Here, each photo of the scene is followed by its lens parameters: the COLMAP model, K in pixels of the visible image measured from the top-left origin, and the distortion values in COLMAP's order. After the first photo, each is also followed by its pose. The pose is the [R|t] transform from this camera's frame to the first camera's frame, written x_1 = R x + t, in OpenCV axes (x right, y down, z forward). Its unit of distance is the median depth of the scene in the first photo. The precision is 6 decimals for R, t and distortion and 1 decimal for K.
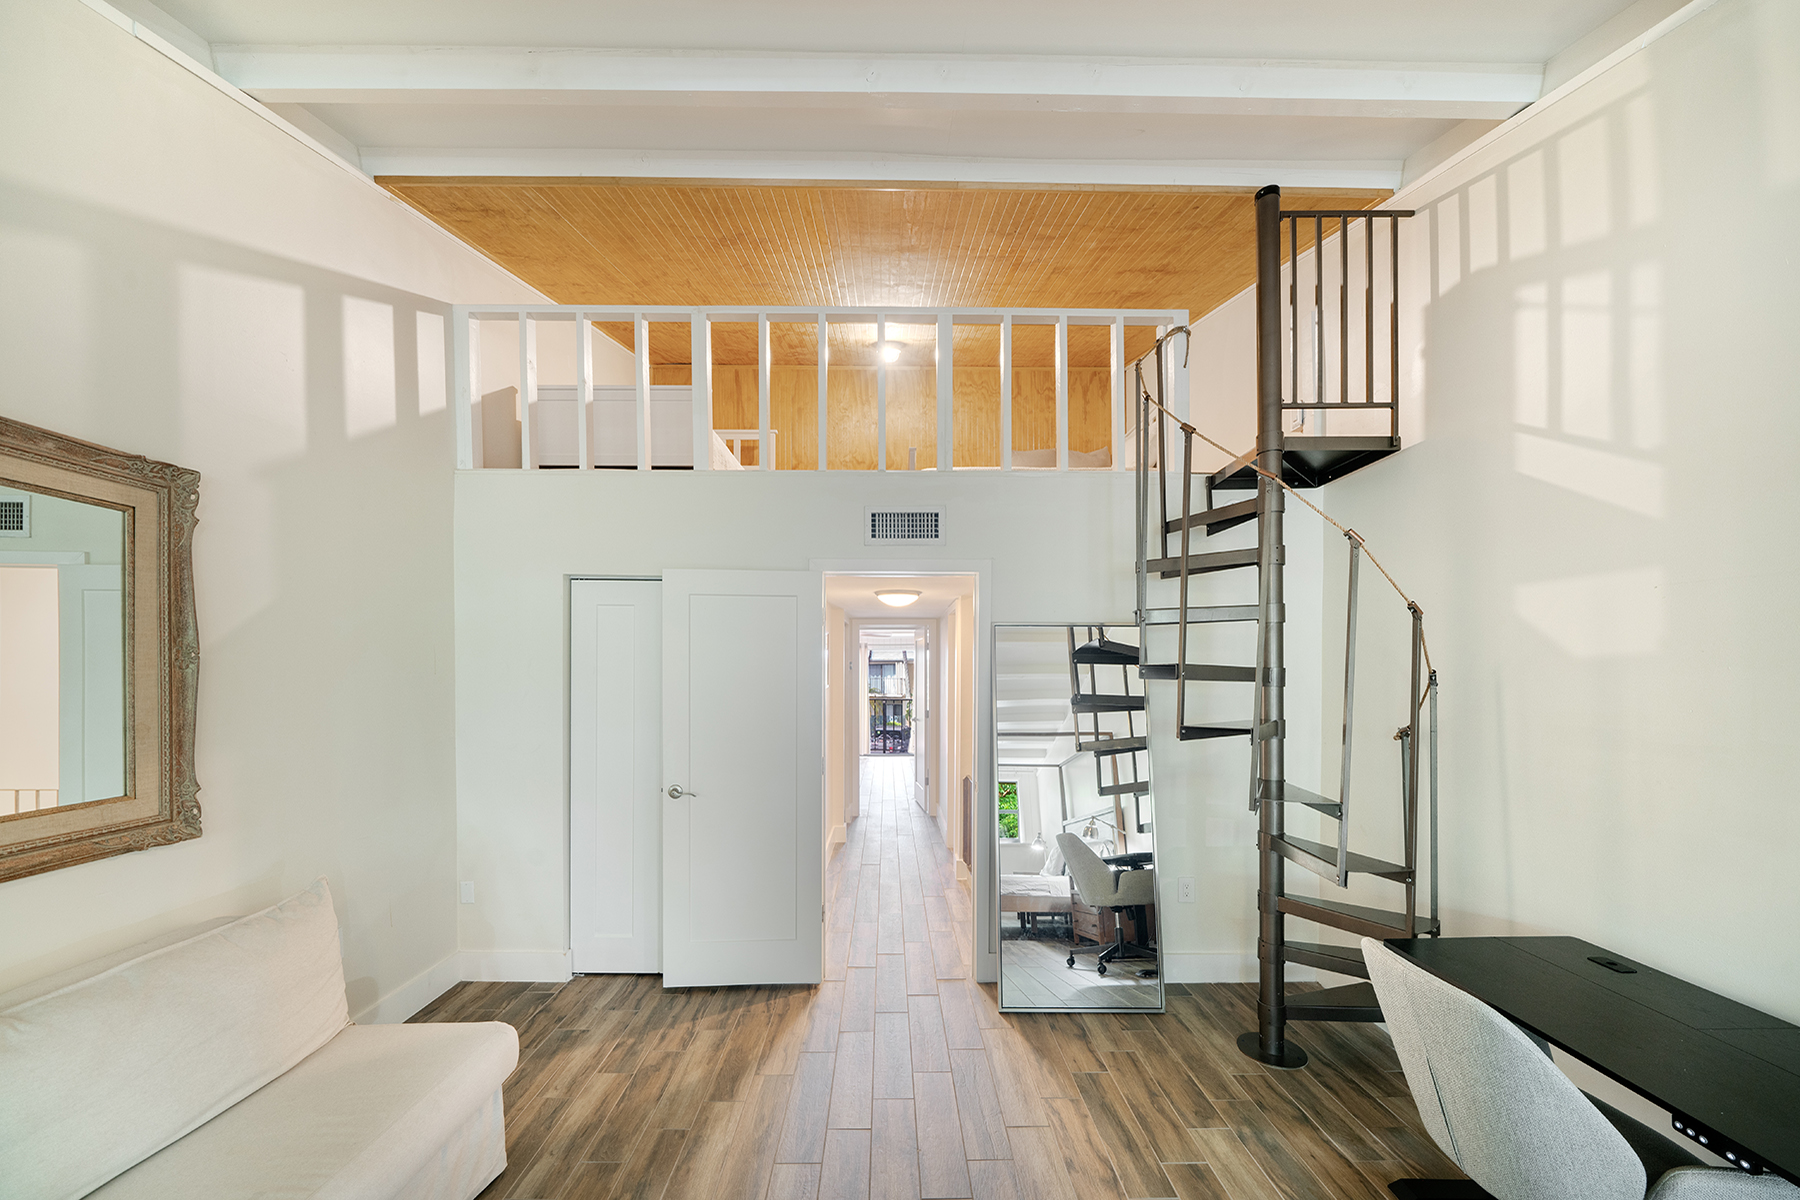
lens RADIAL K [[648.5, 0, 898.7], [0, 648.5, 673.5], [0, 0, 1]] dist [0.000813, 0.000108]
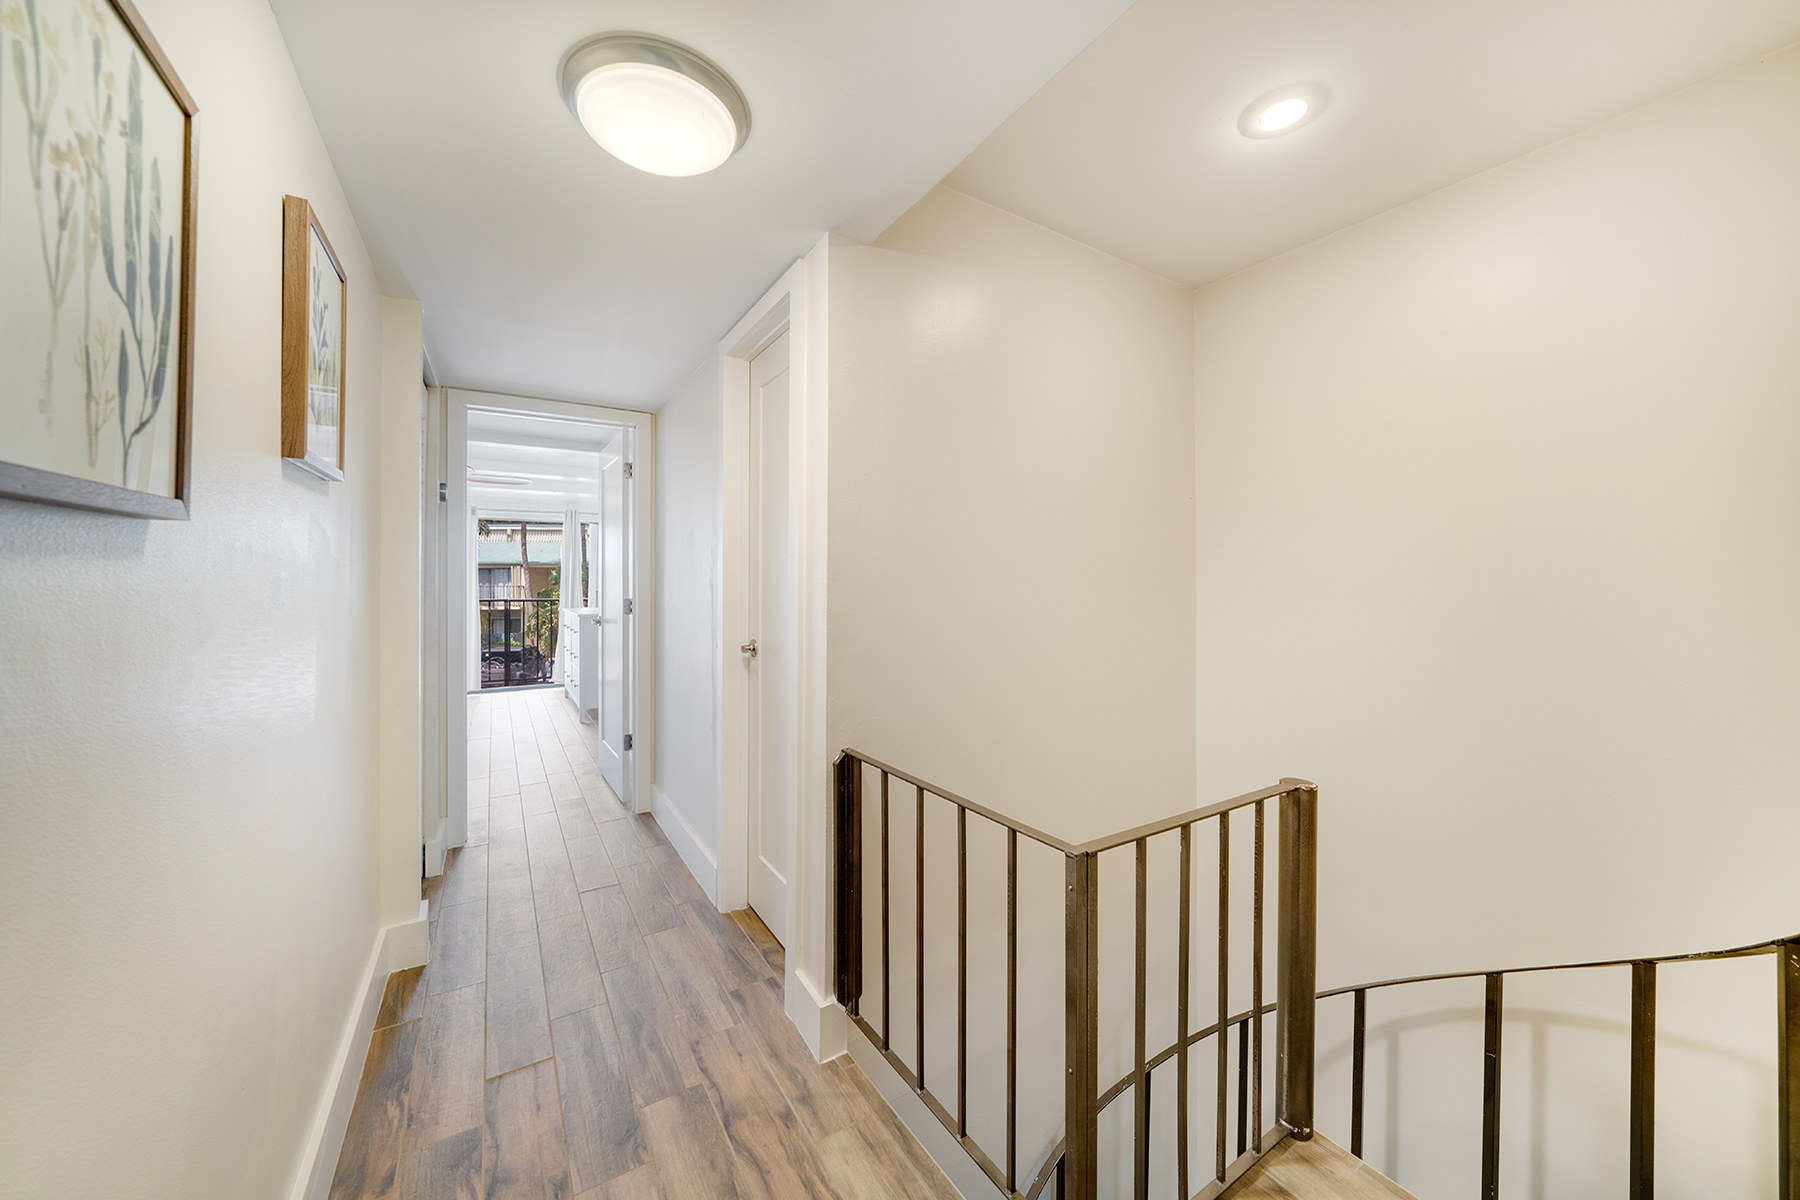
lens RADIAL K [[620.7, 0, 894.2], [0, 620.7, 606.8], [0, 0, 1]] dist [-0.007053, 0.000228]
pose [[0.849768, -0.020718, 0.526749, -0.032570], [0.004286, 0.999466, 0.032396, 0.050085], [-0.527139, -0.025272, 0.849403, 0.512125]]
